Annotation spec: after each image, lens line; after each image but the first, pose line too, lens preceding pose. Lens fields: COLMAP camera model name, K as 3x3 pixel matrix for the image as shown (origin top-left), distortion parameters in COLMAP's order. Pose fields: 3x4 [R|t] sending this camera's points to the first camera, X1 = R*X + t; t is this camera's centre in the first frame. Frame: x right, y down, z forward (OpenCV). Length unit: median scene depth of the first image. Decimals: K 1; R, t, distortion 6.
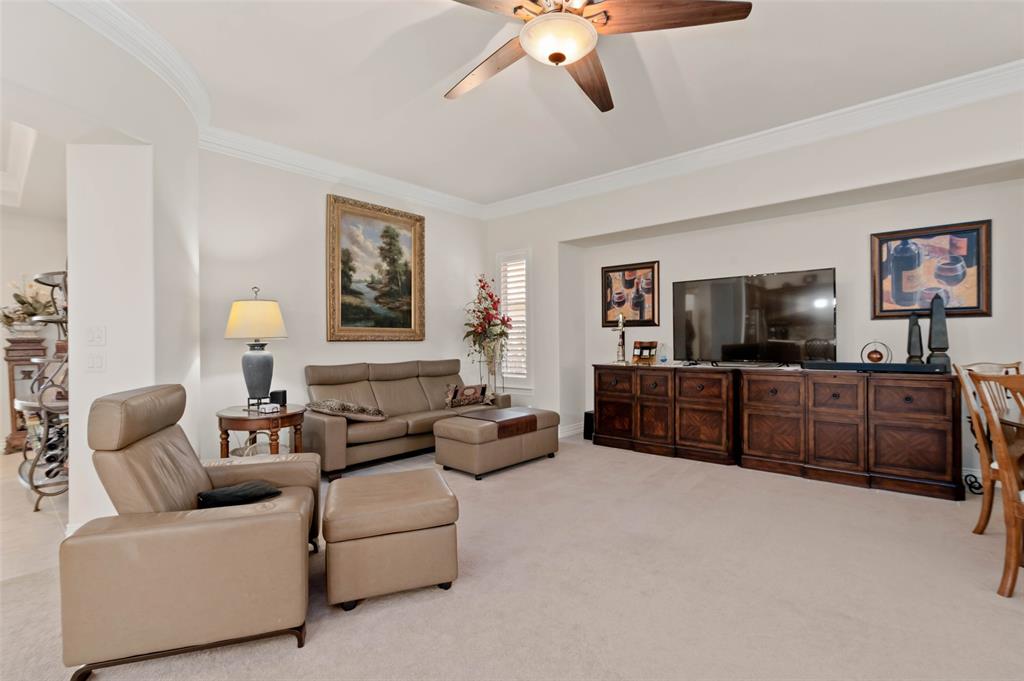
lens RADIAL K [[474.8, 0, 512.9], [0, 474.8, 339.7], [0, 0, 1]] dist [-0.005915, 0.000513]
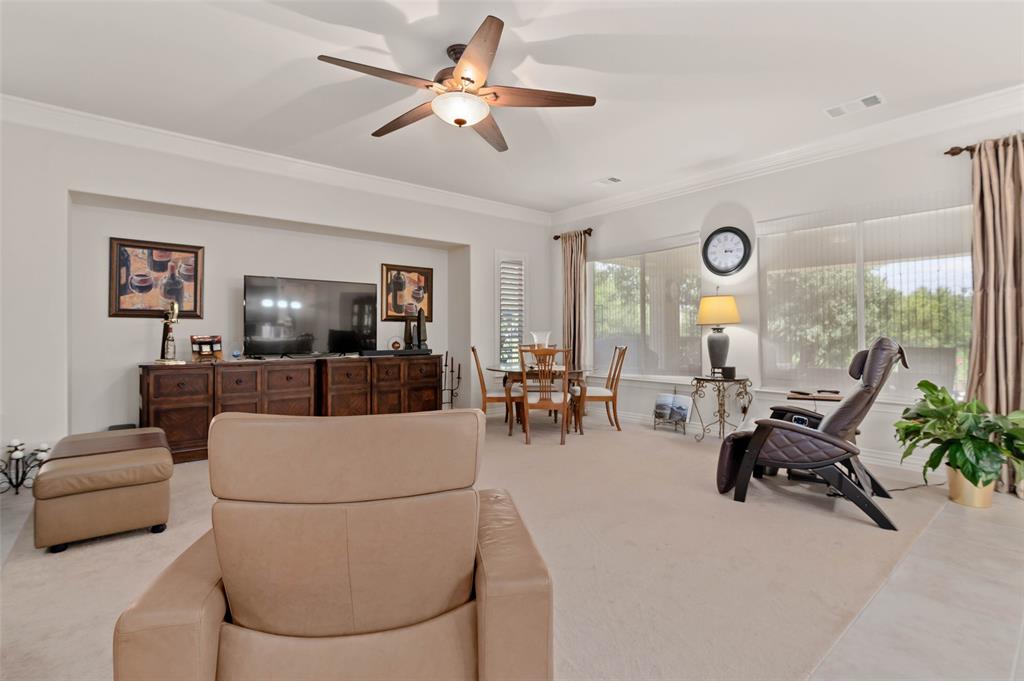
lens RADIAL K [[474.8, 0, 512.2], [0, 474.8, 334.4], [0, 0, 1]] dist [-0.005915, 0.000513]
pose [[0.157876, 0.007411, 0.987431, -0.542603], [0.000581, 0.999971, -0.007599, 0.008601], [-0.987459, 0.001774, 0.157867, 0.306921]]
